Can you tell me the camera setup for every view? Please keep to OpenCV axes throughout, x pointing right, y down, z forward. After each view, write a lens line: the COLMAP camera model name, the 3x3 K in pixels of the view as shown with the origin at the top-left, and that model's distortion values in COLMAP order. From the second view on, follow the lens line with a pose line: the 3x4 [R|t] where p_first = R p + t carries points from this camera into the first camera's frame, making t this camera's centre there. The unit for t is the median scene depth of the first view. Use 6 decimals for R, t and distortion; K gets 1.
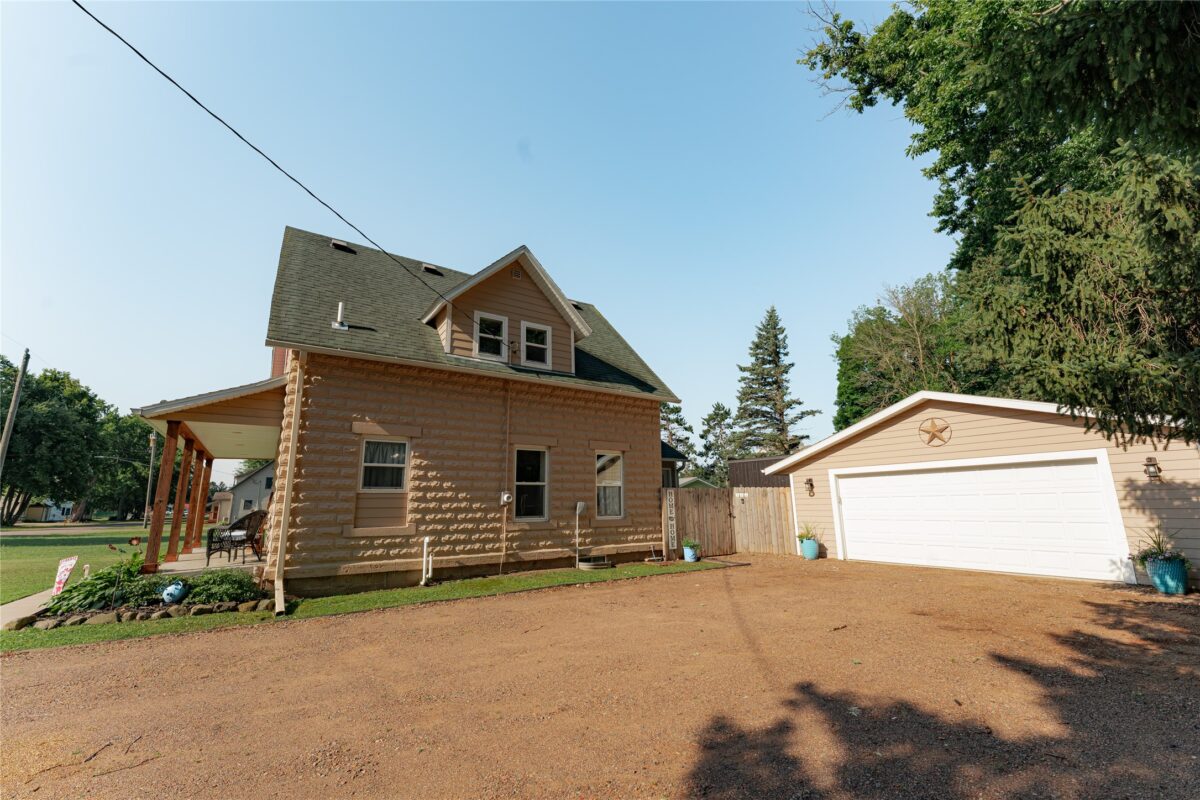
lens RADIAL K [[518.9, 0, 598.2], [0, 518.9, 401.3], [0, 0, 1]] dist [0.000595, 0.000934]
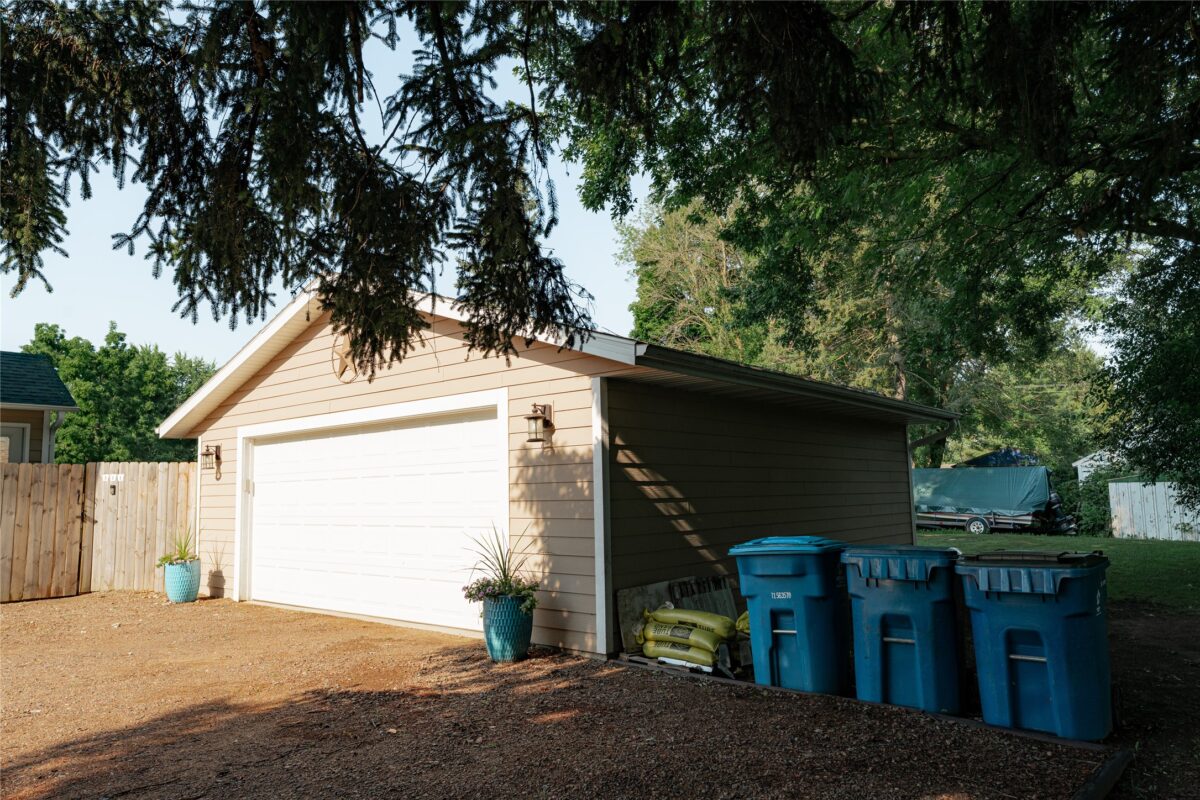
lens RADIAL K [[842.3, 0, 600.8], [0, 842.3, 399.5], [0, 0, 1]] dist [0.005194, 0.001455]
pose [[0.954514, 0.026324, 0.297001, 0.547542], [-0.051659, 0.995631, 0.077779, 0.020354], [-0.293656, -0.089584, 0.951704, 0.106967]]
